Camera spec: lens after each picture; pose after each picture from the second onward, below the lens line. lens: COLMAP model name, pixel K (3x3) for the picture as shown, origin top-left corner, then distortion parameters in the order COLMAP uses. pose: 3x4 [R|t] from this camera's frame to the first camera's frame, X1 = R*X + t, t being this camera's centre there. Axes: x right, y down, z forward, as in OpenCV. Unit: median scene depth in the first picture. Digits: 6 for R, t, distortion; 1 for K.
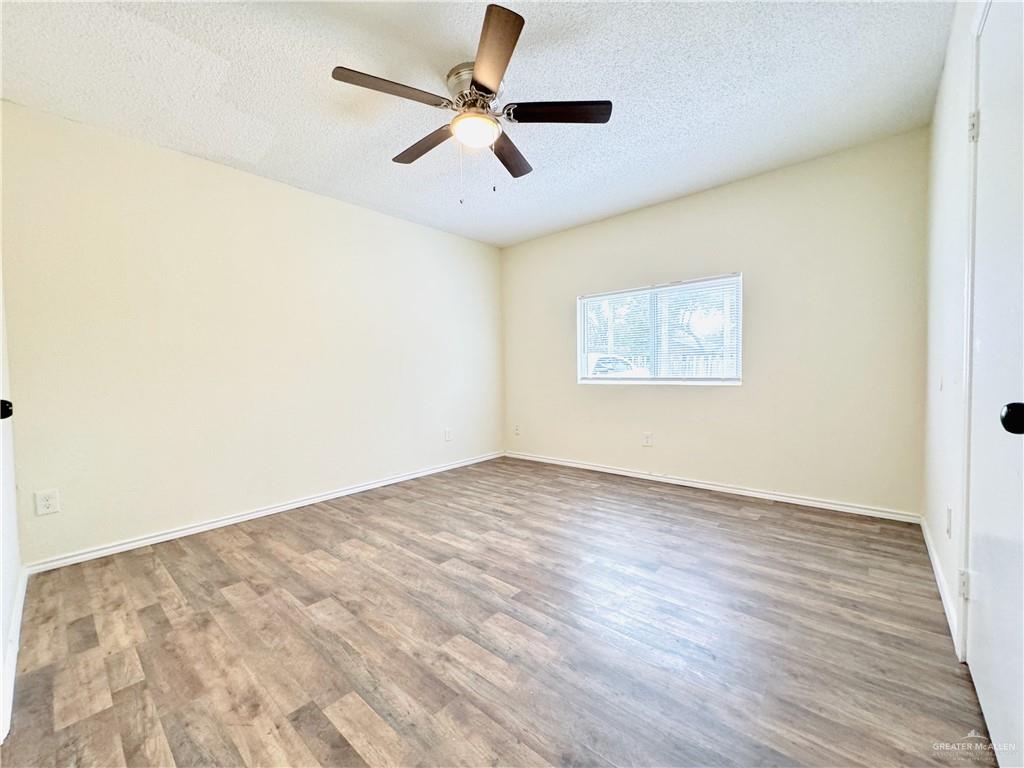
lens RADIAL K [[407.6, 0, 503.0], [0, 407.6, 385.7], [0, 0, 1]] dist [-0.002575, 0.000268]
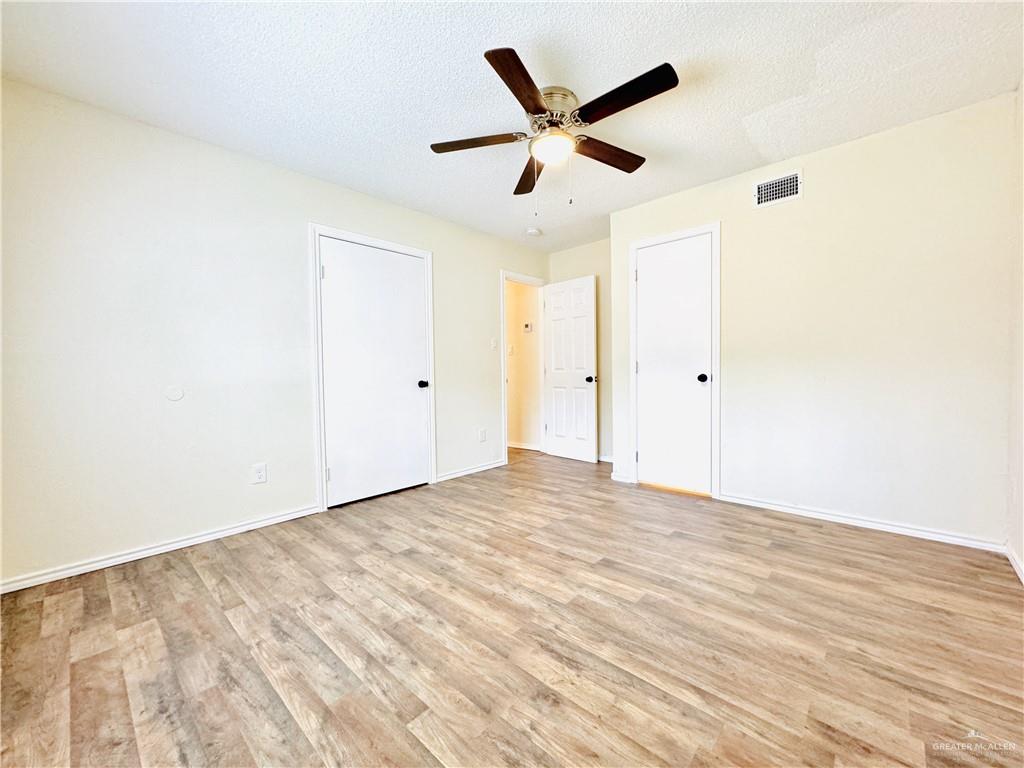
lens RADIAL K [[407.6, 0, 511.1], [0, 407.6, 388.3], [0, 0, 1]] dist [-0.002575, 0.000268]
pose [[-0.999296, 0.036242, 0.009685, 0.044777], [0.036900, 0.996137, 0.079678, -0.064606], [-0.006760, 0.079979, -0.996774, 1.684918]]
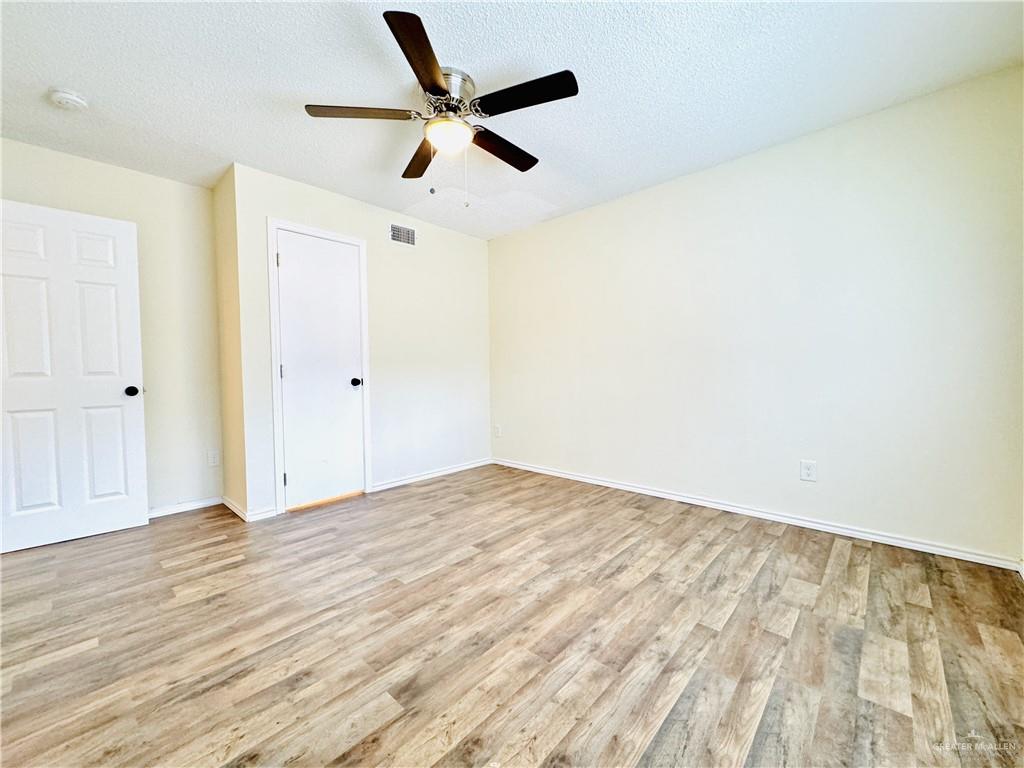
lens RADIAL K [[407.6, 0, 514.7], [0, 407.6, 382.4], [0, 0, 1]] dist [-0.002575, 0.000268]
pose [[-0.003749, 0.050134, -0.998735, 0.779541], [-0.025421, 0.998415, 0.050213, -0.050731], [0.999670, 0.025577, -0.002468, 0.938275]]
